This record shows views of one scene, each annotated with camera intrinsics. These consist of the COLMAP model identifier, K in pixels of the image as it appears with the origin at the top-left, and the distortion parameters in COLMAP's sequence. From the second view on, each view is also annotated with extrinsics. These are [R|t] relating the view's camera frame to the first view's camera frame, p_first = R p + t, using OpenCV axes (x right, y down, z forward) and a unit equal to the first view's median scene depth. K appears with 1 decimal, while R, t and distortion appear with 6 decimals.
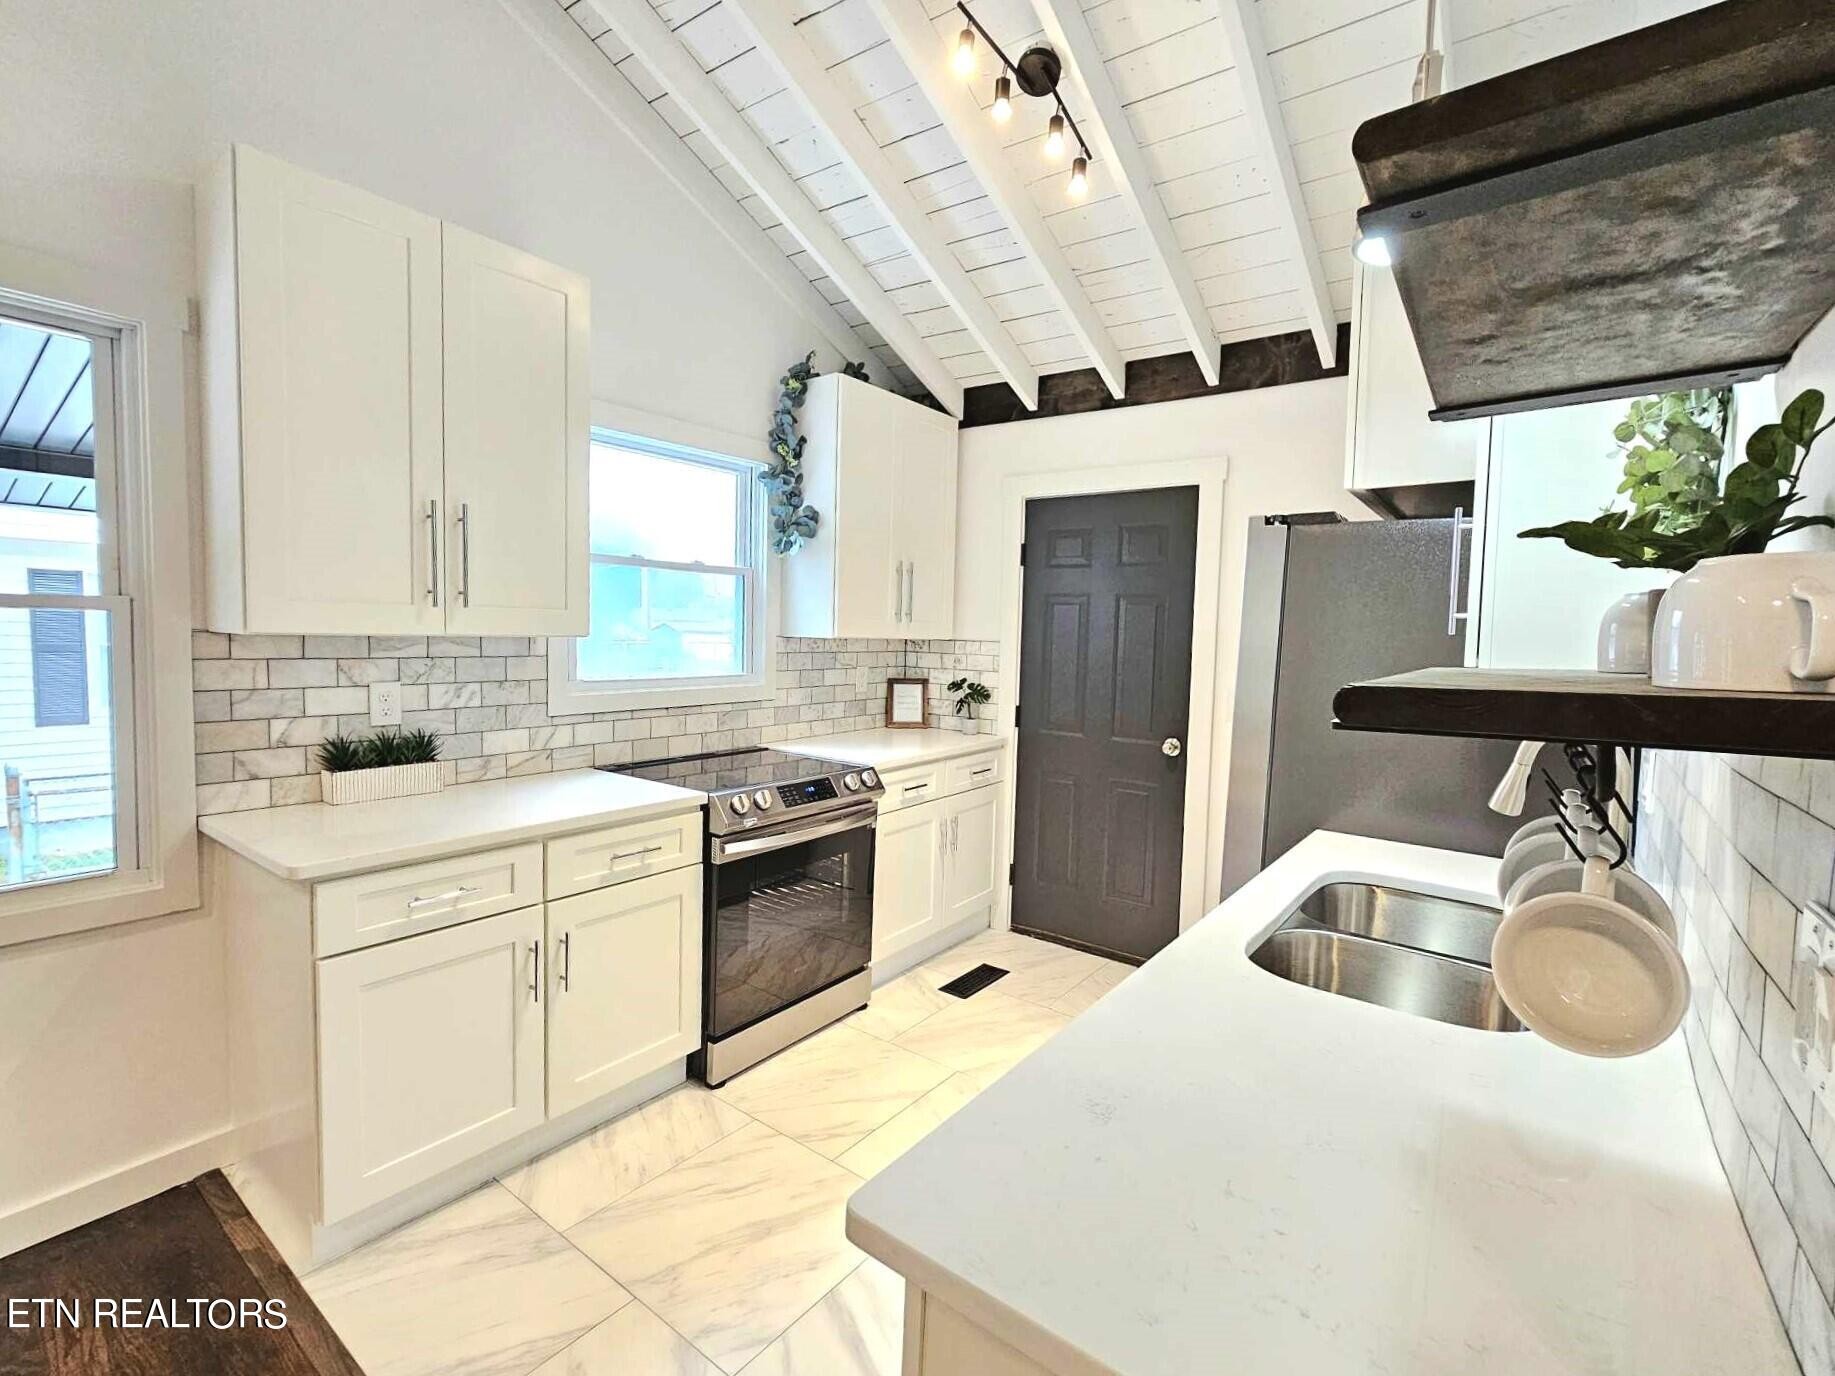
lens RADIAL K [[836.6, 0, 914.1], [0, 836.6, 686.2], [0, 0, 1]] dist [-0.002044, 0.000189]
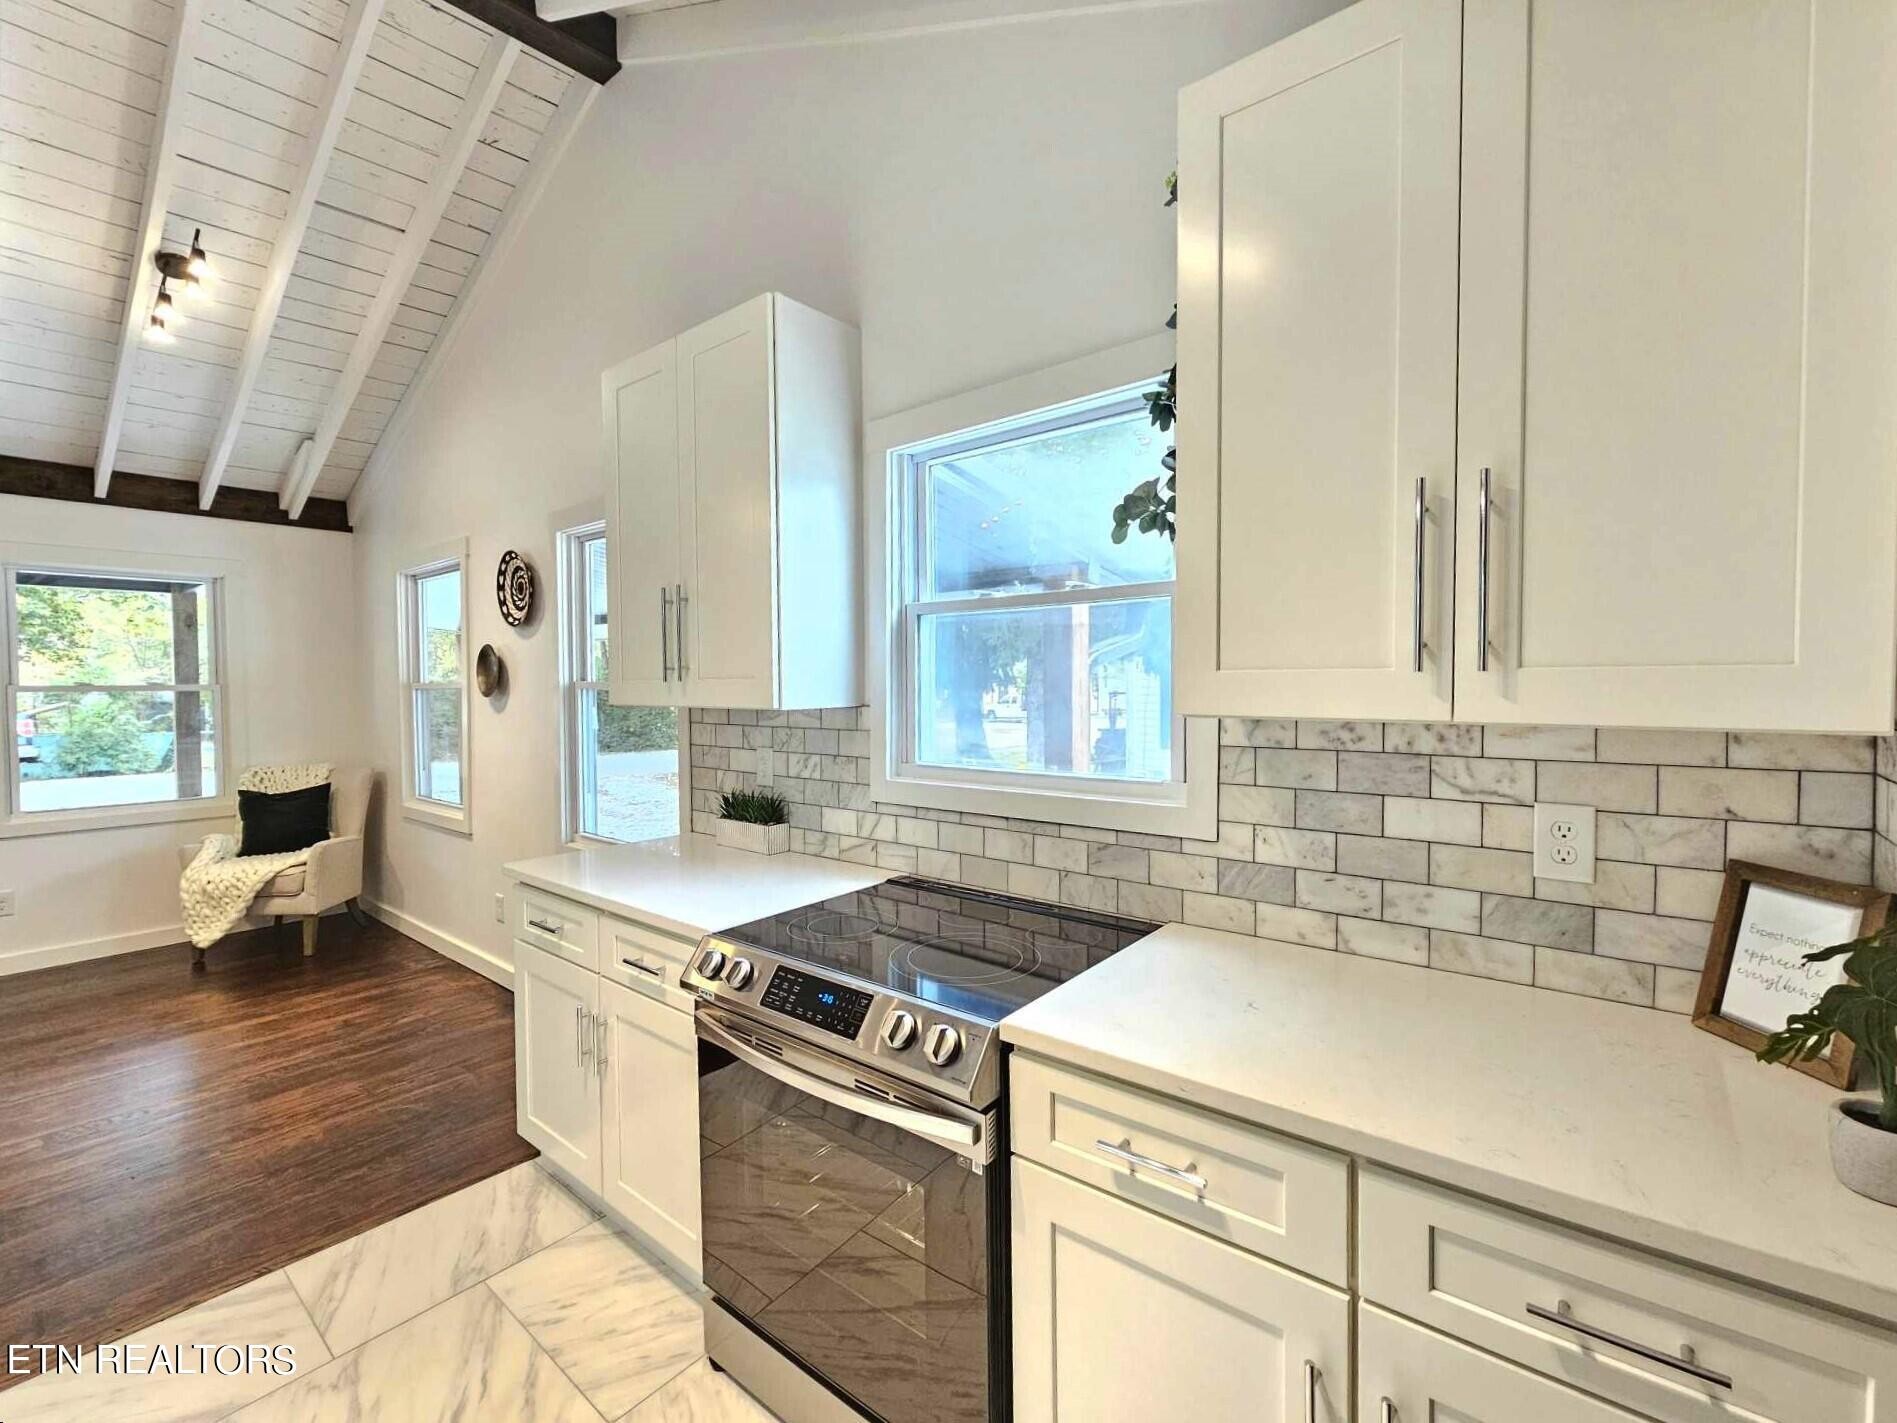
lens RADIAL K [[828.9, 0, 952.9], [0, 828.9, 714.5], [0, 0, 1]] dist [0.016813, -0.000005]
pose [[-0.040766, 0.008835, -0.999130, 0.417512], [-0.066497, 0.997720, 0.011535, -0.069428], [0.996954, 0.066909, -0.040085, 1.118683]]
